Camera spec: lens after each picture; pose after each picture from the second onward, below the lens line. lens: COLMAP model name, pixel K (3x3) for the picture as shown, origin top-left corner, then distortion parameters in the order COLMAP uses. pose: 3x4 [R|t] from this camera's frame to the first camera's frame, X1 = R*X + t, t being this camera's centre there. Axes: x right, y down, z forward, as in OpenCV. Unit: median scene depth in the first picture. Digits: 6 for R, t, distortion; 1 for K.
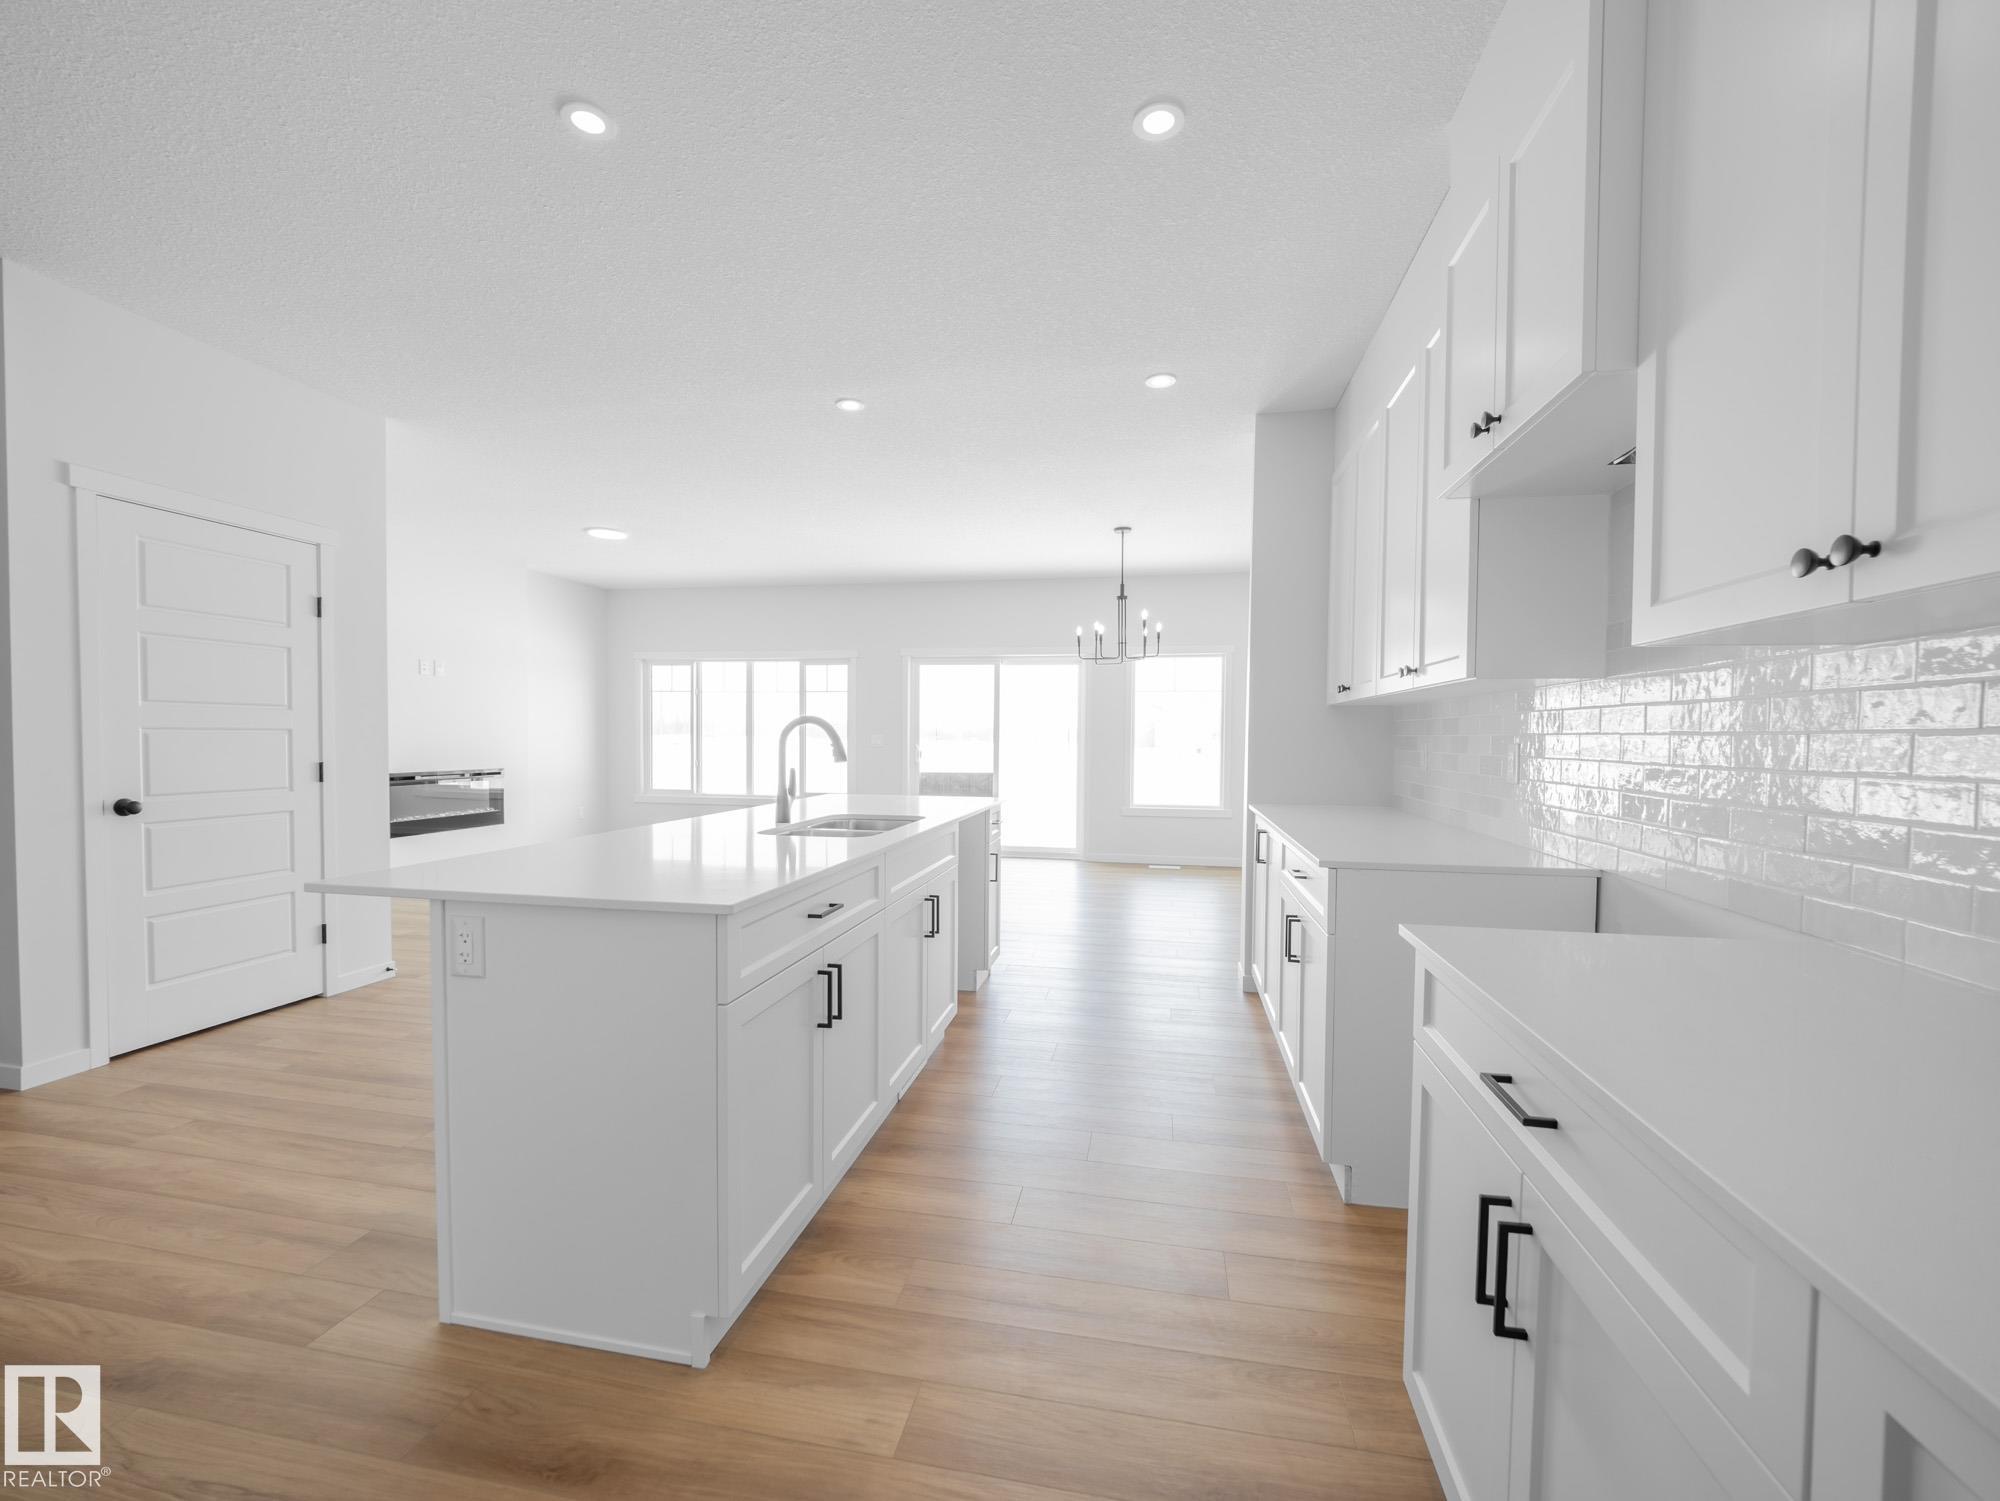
lens RADIAL K [[844.6, 0, 992.8], [0, 844.6, 744.4], [0, 0, 1]] dist [-0.006419, -0.002079]
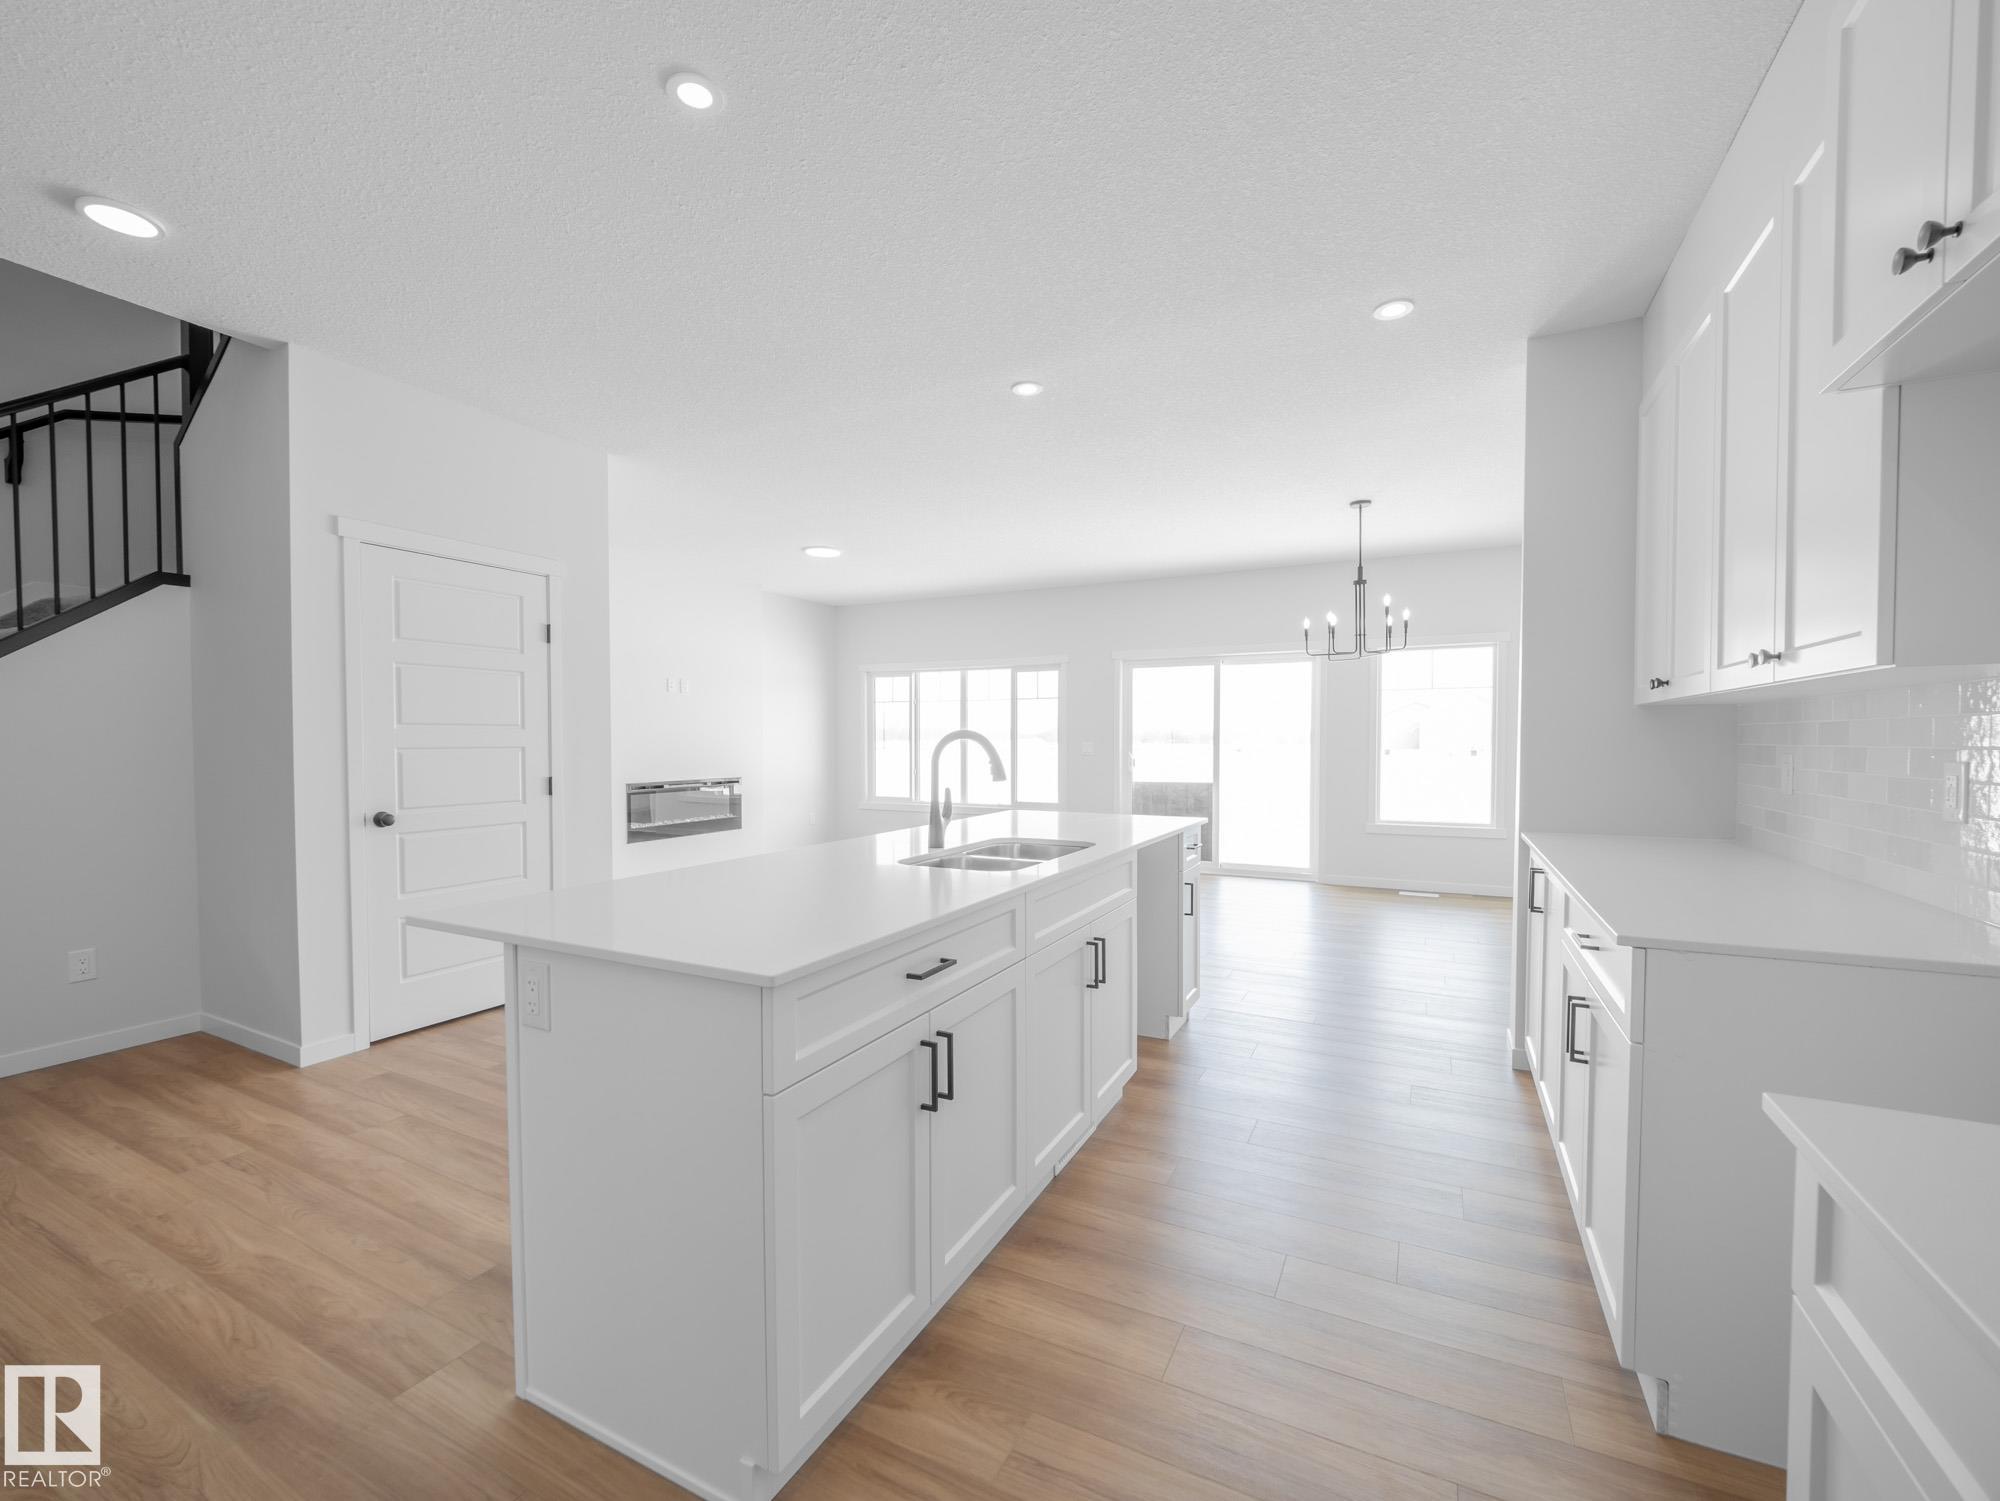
lens RADIAL K [[844.6, 0, 995.4], [0, 844.6, 752.5], [0, 0, 1]] dist [-0.006419, -0.002079]
pose [[0.962039, -0.005182, -0.272863, 0.059158], [0.006561, 0.999970, 0.004140, -0.013578], [0.272833, -0.005773, 0.962044, 0.136239]]
